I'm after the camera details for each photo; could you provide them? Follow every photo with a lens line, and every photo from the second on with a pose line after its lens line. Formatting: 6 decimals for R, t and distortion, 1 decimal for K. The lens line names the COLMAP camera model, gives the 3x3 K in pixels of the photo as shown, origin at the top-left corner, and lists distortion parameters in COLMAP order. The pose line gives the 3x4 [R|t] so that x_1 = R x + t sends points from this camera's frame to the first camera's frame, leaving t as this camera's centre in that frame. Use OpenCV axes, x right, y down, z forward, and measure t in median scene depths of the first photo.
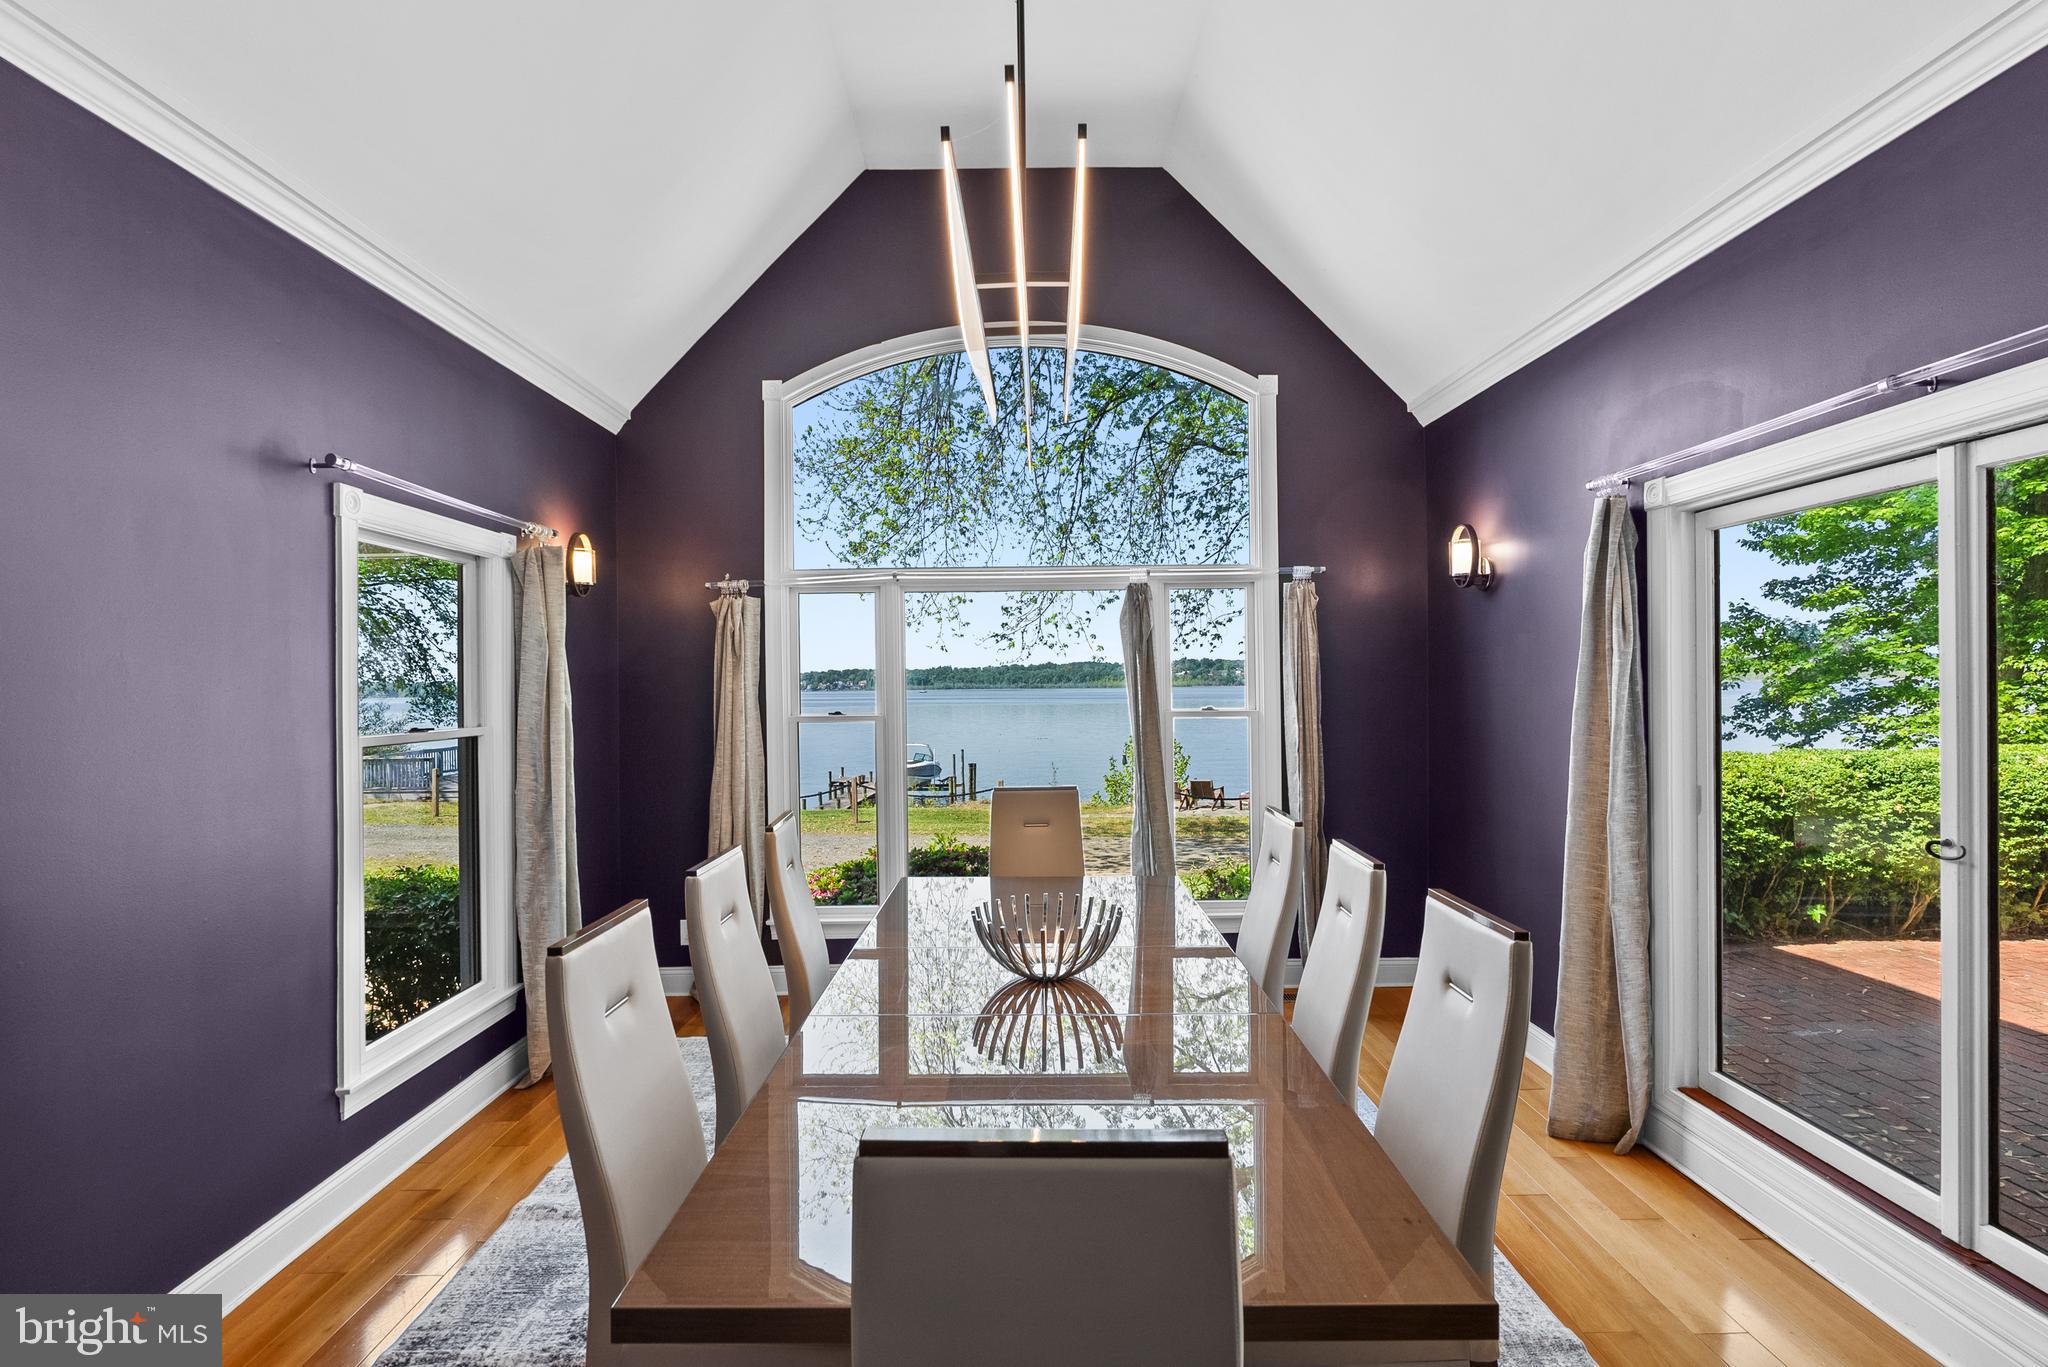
lens RADIAL K [[926.6, 0, 1020.6], [0, 926.6, 689.7], [0, 0, 1]] dist [-0.001748, 0.001127]
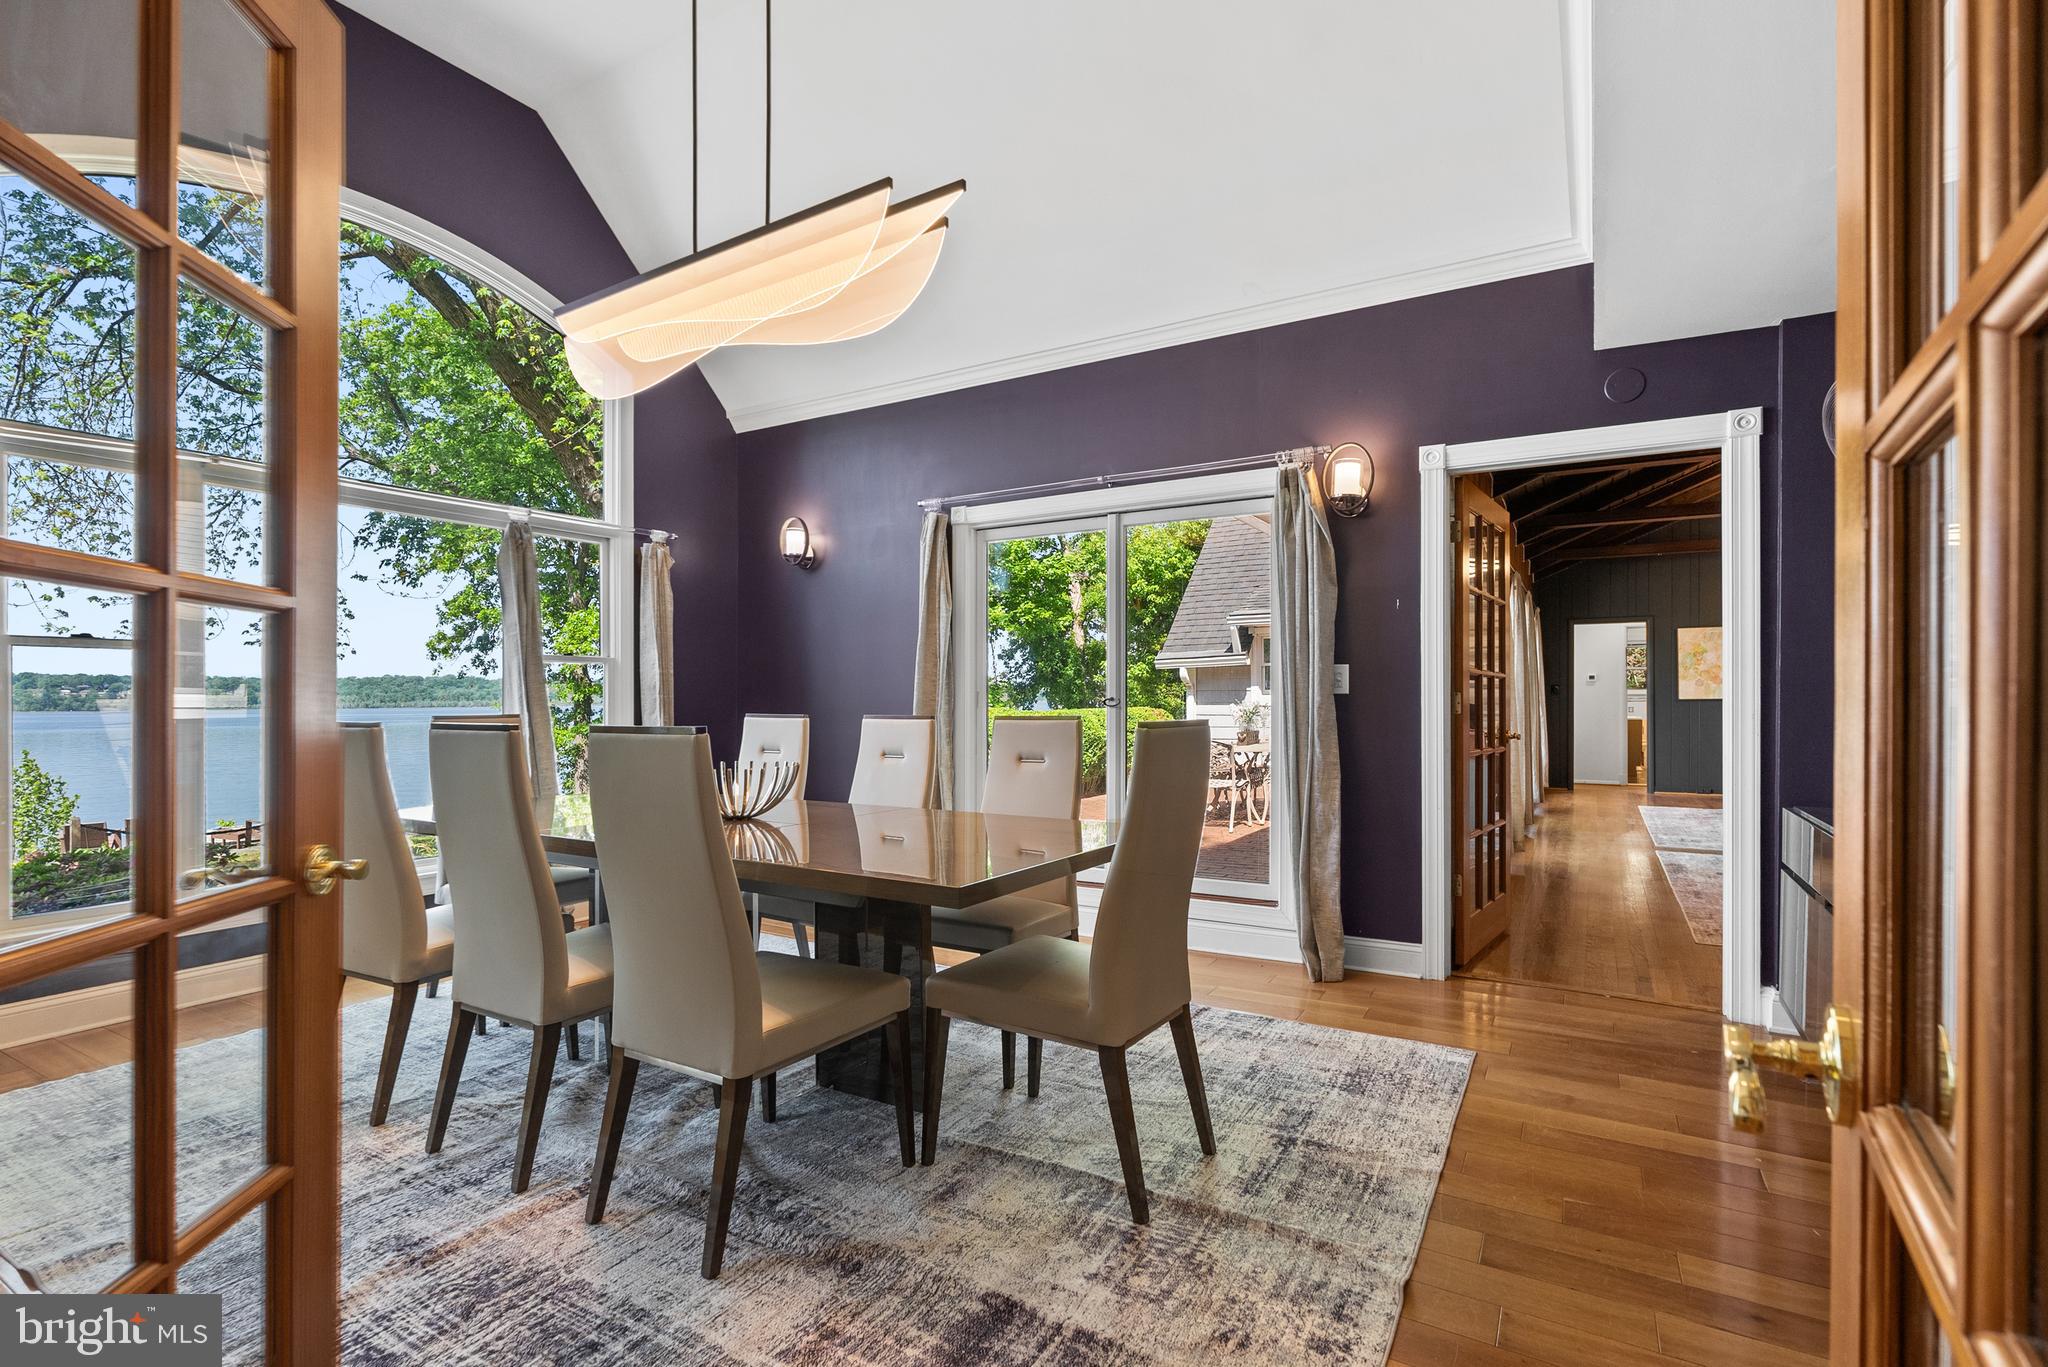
lens RADIAL K [[956.4, 0, 1022.8], [0, 956.4, 720.8], [0, 0, 1]] dist [0.000834, 0.000181]
pose [[0.519662, -0.006681, 0.854346, -0.530472], [0.003121, 0.999978, 0.005922, 0.107083], [-0.854366, -0.000411, 0.519672, 0.008182]]
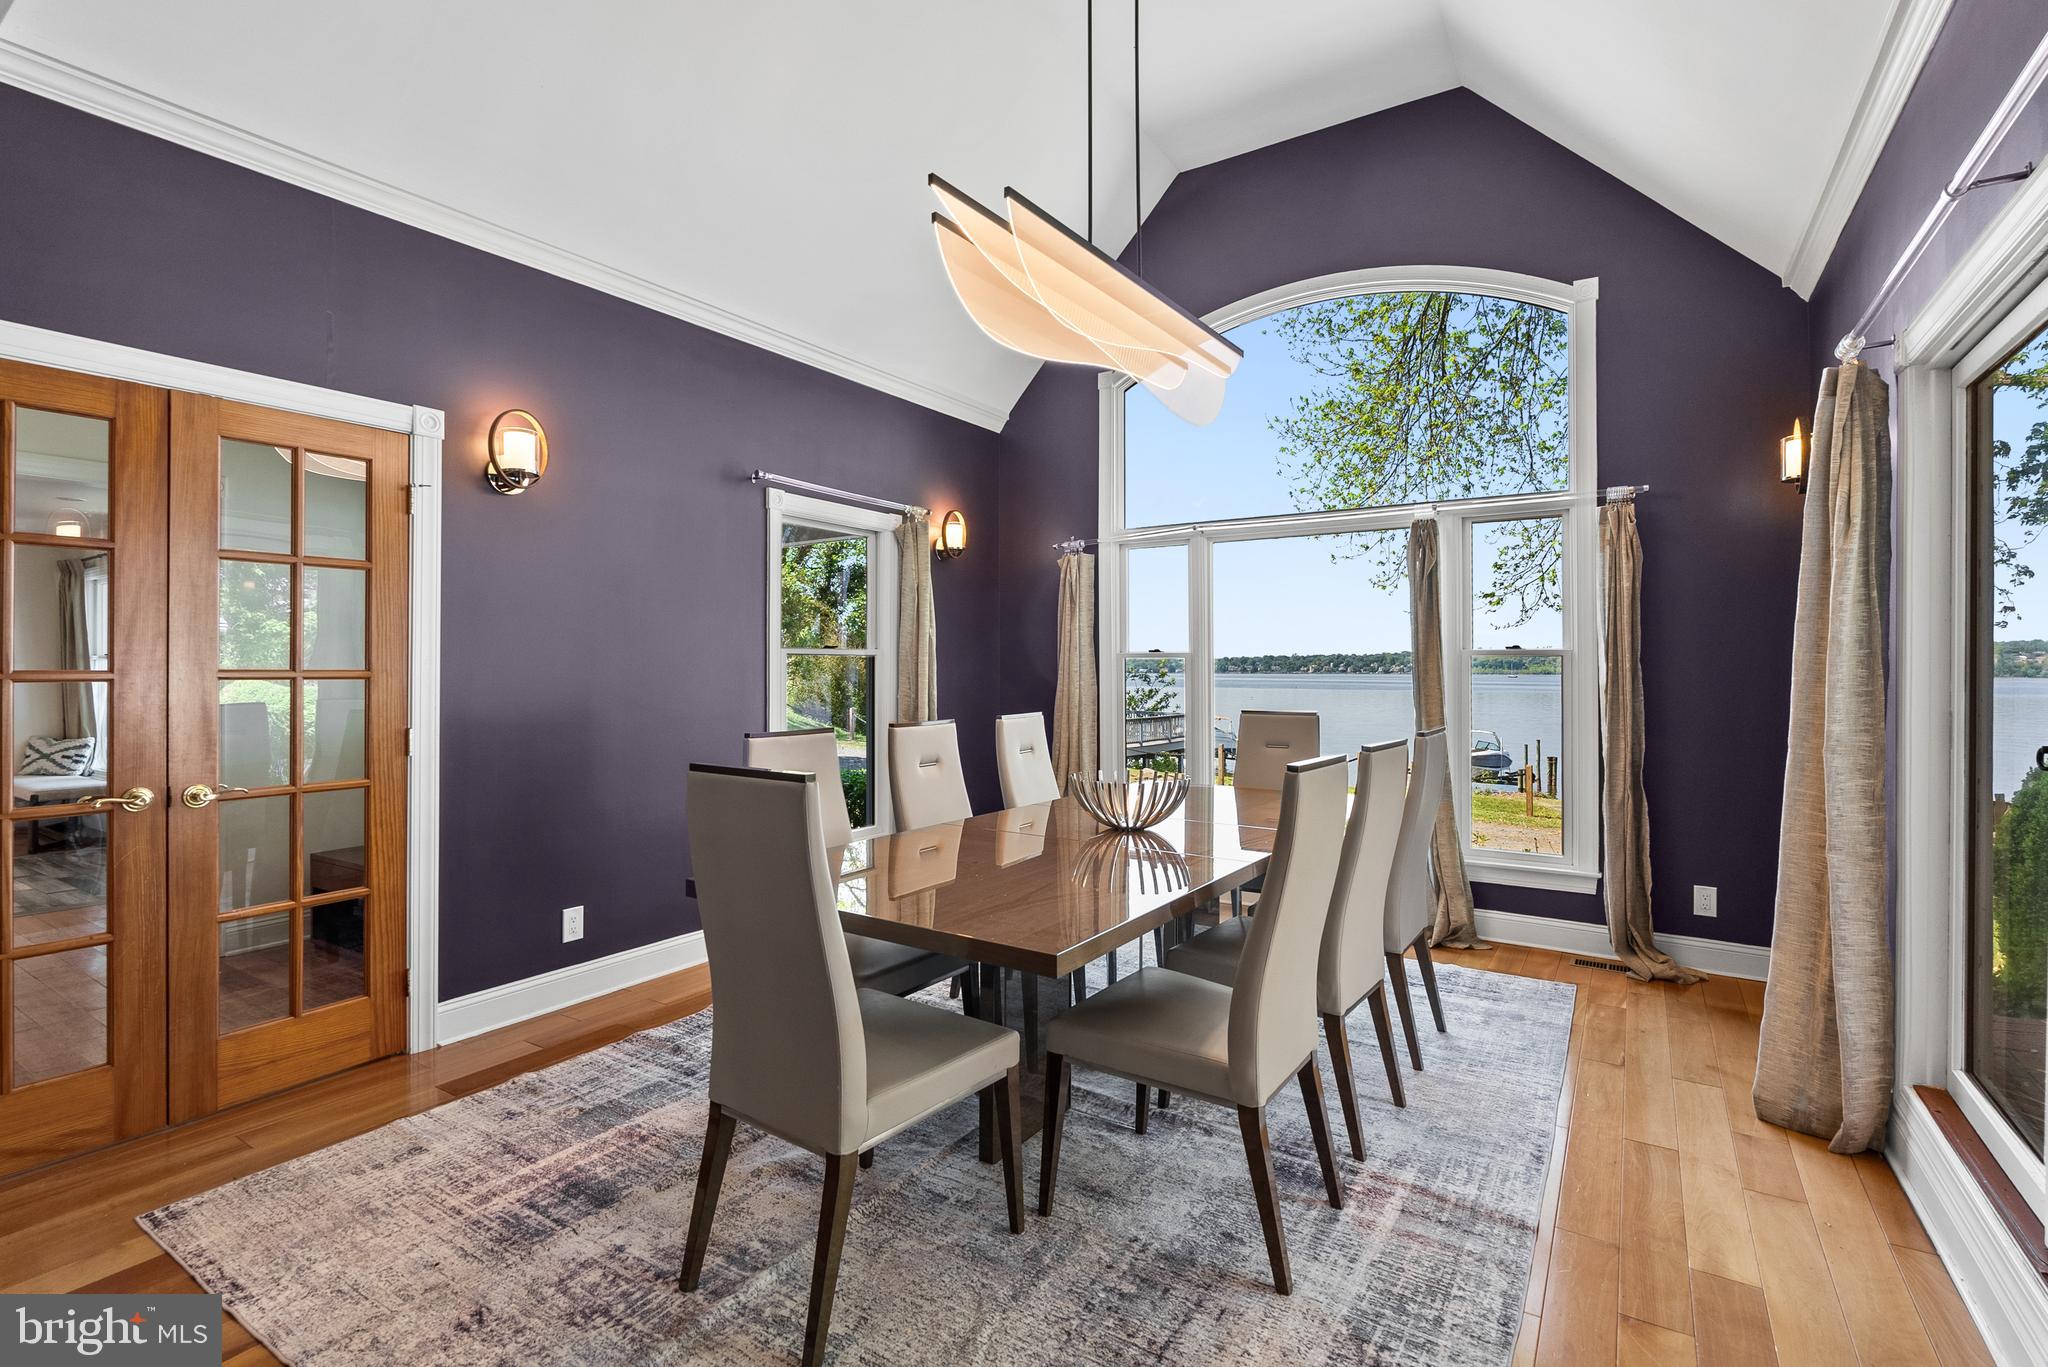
lens RADIAL K [[941.8, 0, 1024.0], [0, 941.8, 683.5], [0, 0, 1]] dist [0.003259, 0.000947]
pose [[0.832284, 0.023489, -0.553851, 0.378000], [-0.016277, 0.999707, 0.017939, 0.056421], [0.554110, -0.005916, 0.832422, -0.088084]]
